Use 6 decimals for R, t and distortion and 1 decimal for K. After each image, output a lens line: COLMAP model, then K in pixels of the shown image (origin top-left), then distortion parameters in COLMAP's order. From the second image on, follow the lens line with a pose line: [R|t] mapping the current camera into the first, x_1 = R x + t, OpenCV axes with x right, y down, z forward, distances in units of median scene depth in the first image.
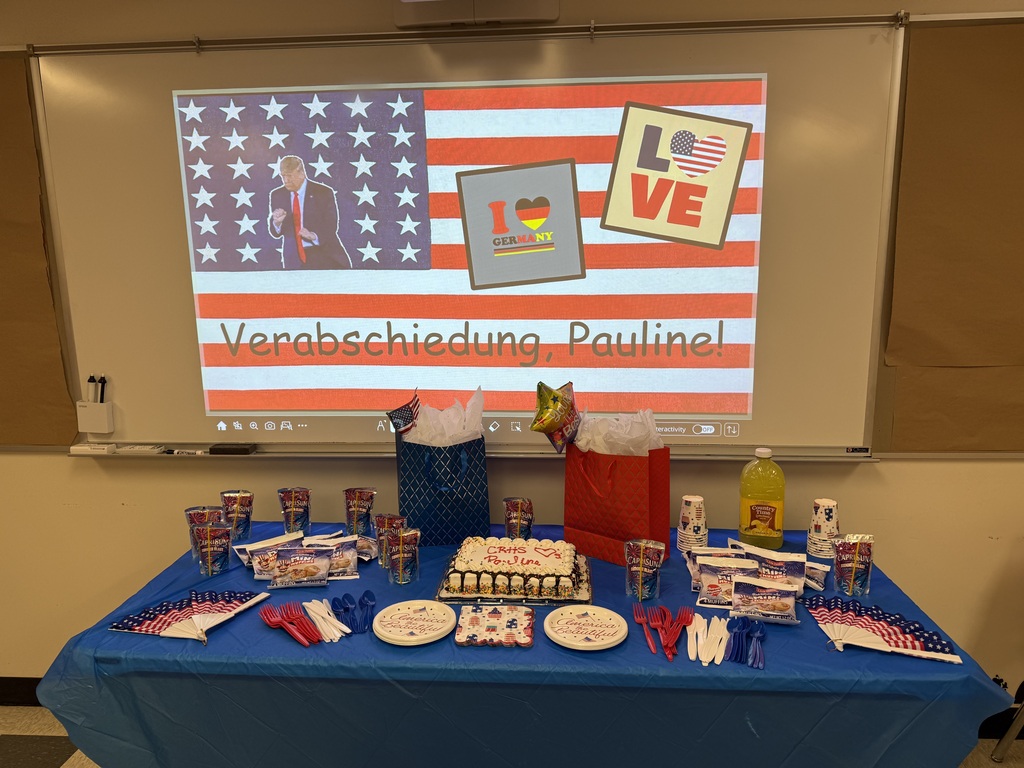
lens RADIAL K [[699.5, 0, 513.5], [0, 699.5, 395.6], [0, 0, 1]] dist [0.046227, -0.049738]
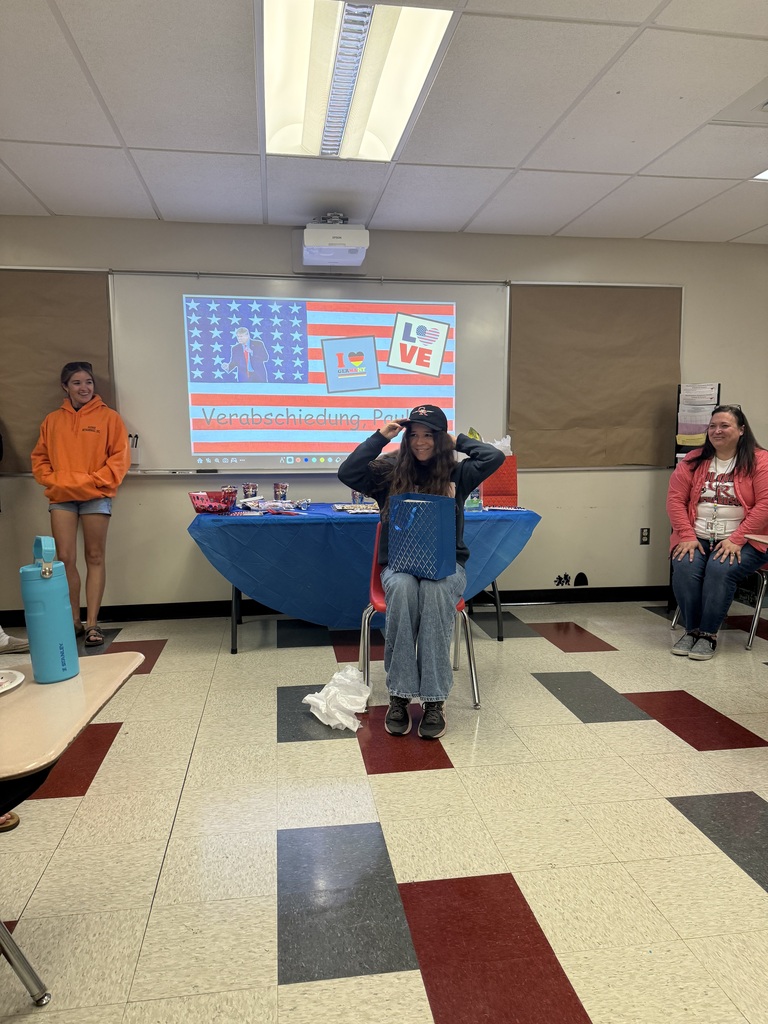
lens RADIAL K [[699.5, 0, 388.5], [0, 699.5, 522.0], [0, 0, 1]] dist [0.046227, -0.049738]
pose [[0.973377, -0.019252, 0.228401, -0.381154], [0.034443, 0.997437, -0.062710, 0.385129], [-0.226609, 0.068908, 0.971545, -1.104009]]
